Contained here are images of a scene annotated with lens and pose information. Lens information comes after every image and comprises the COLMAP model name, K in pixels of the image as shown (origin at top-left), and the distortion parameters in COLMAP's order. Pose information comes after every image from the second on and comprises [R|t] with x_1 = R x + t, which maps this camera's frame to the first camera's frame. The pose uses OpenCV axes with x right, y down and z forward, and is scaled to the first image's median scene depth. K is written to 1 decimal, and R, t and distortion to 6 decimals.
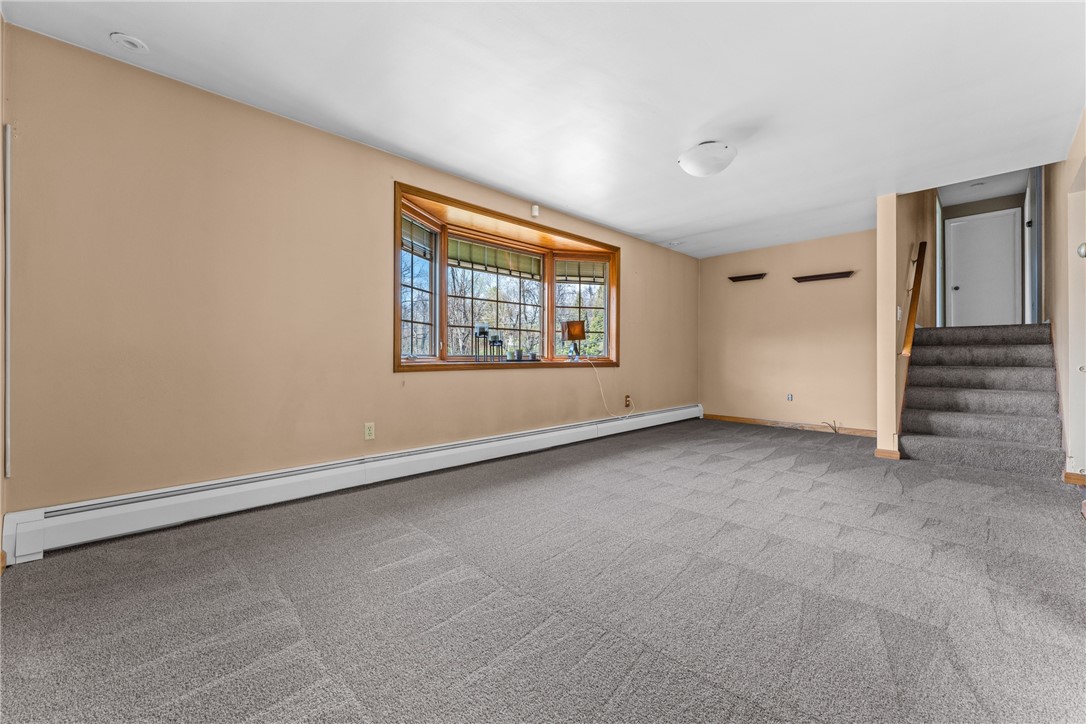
lens RADIAL K [[433.9, 0, 542.1], [0, 433.9, 362.1], [0, 0, 1]] dist [0.001545, -0.000306]
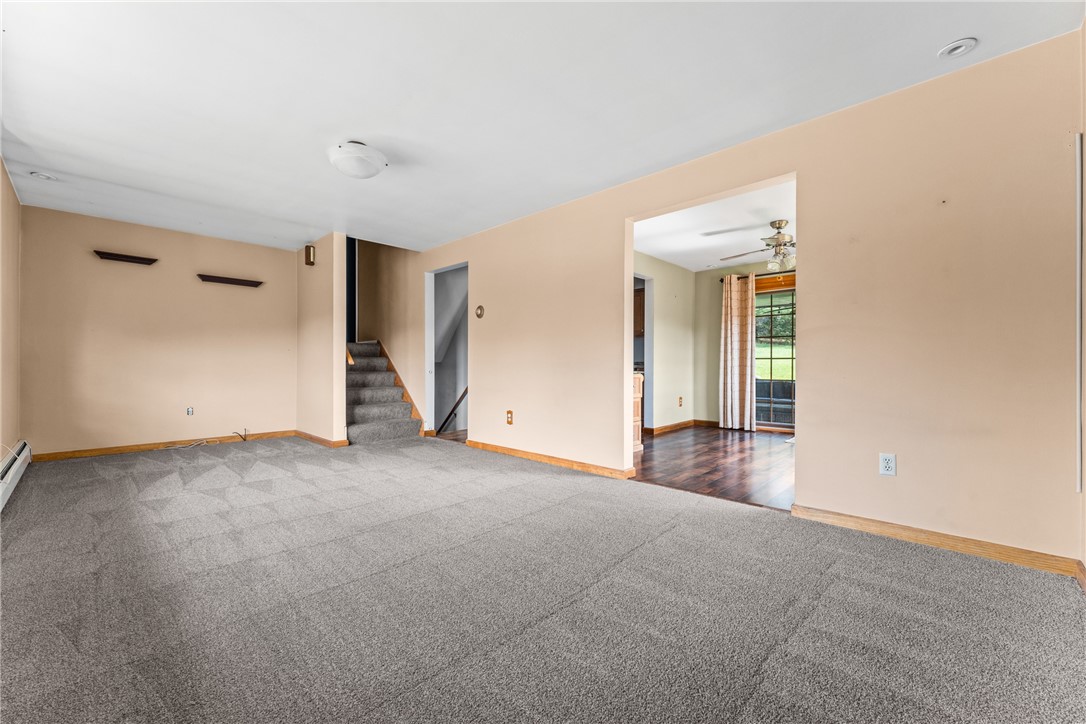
lens RADIAL K [[433.9, 0, 542.1], [0, 433.9, 362.1], [0, 0, 1]] dist [0.001545, -0.000306]
pose [[-0.030958, 0.008295, 0.999486, -0.468875], [0.009852, 0.999920, -0.007993, -0.004076], [-0.999472, 0.009599, -0.031038, 0.489490]]
